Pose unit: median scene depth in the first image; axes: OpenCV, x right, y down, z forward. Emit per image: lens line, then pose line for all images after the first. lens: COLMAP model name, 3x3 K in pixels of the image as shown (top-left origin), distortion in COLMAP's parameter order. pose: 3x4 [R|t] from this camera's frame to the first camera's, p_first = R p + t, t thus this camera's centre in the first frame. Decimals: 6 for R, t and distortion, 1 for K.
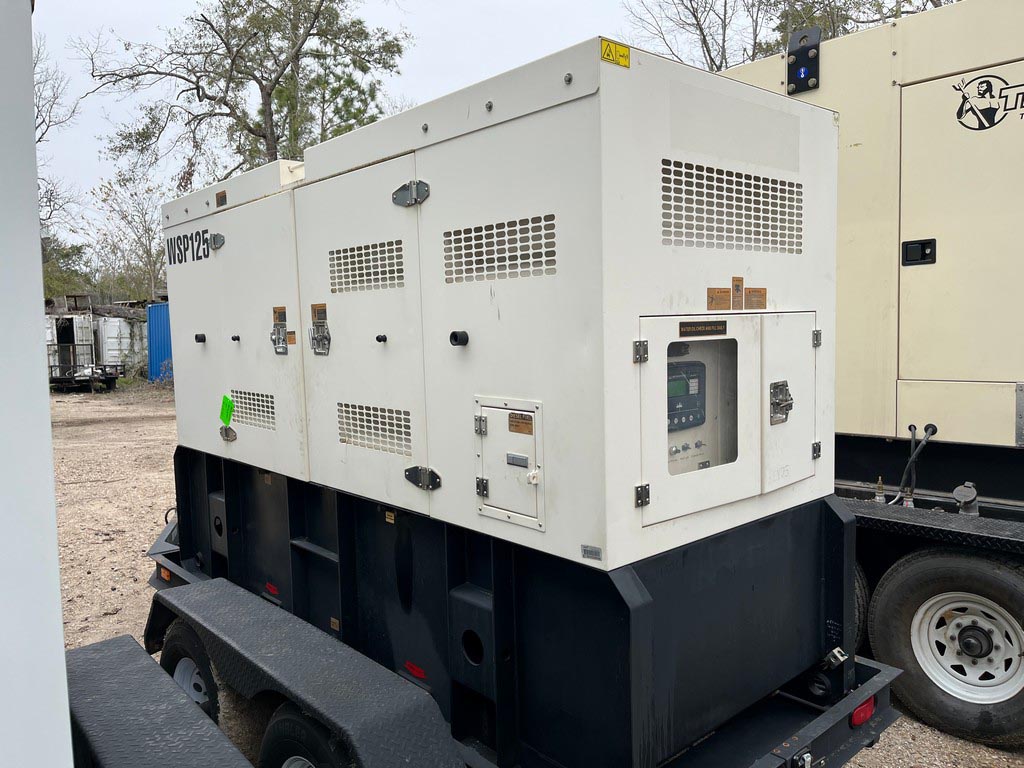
lens RADIAL K [[775.2, 0, 512.0], [0, 775.2, 384.0], [0, 0, 1]] dist [0.029071, -0.000919]
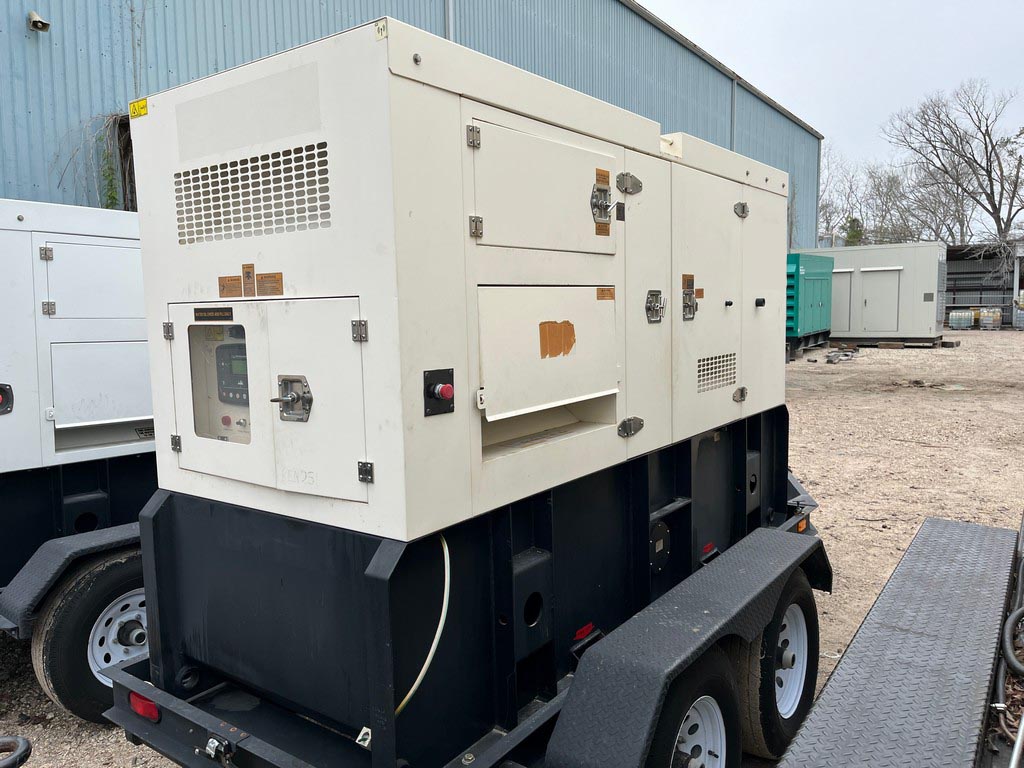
lens RADIAL K [[775.2, 0, 512.0], [0, 775.2, 384.0], [0, 0, 1]] dist [0.029071, -0.000919]
pose [[-0.210568, -0.063994, 0.975482, -1.286466], [0.106047, 0.990471, 0.087869, -0.070154], [-0.971810, 0.121949, -0.201775, 1.479667]]
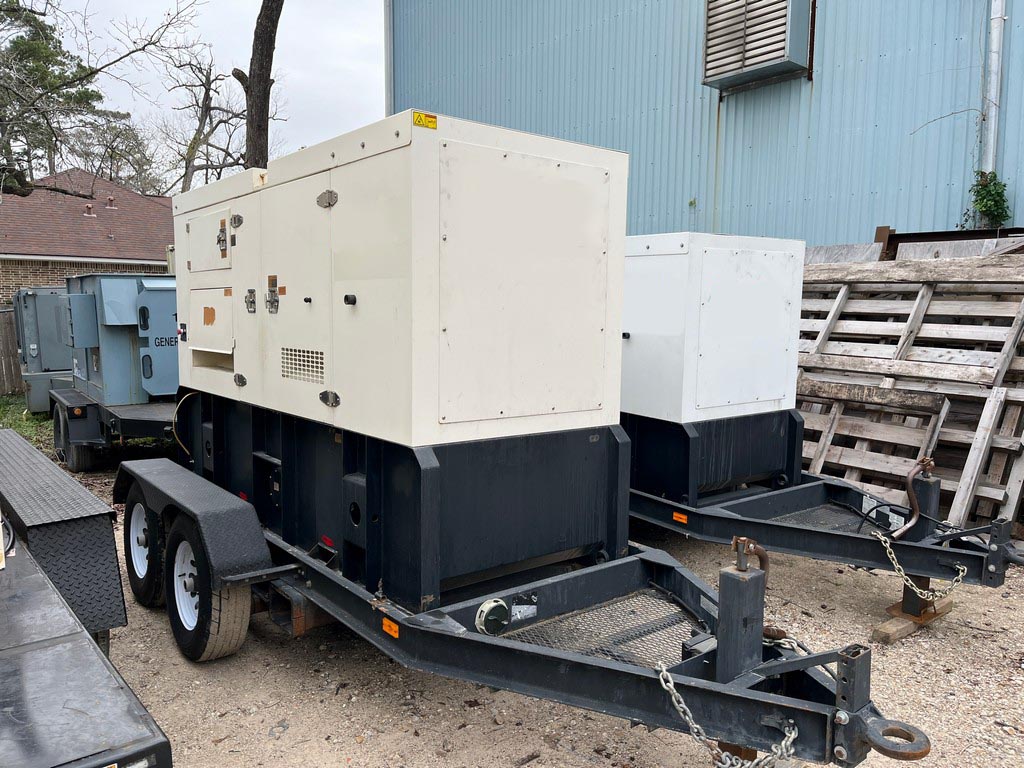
lens RADIAL K [[775.2, 0, 512.0], [0, 775.2, 384.0], [0, 0, 1]] dist [0.029071, -0.000919]
pose [[0.998134, 0.044262, -0.042065, 0.233591], [-0.043606, 0.998914, 0.016402, 0.047457], [0.042745, -0.014537, 0.998980, -0.344709]]
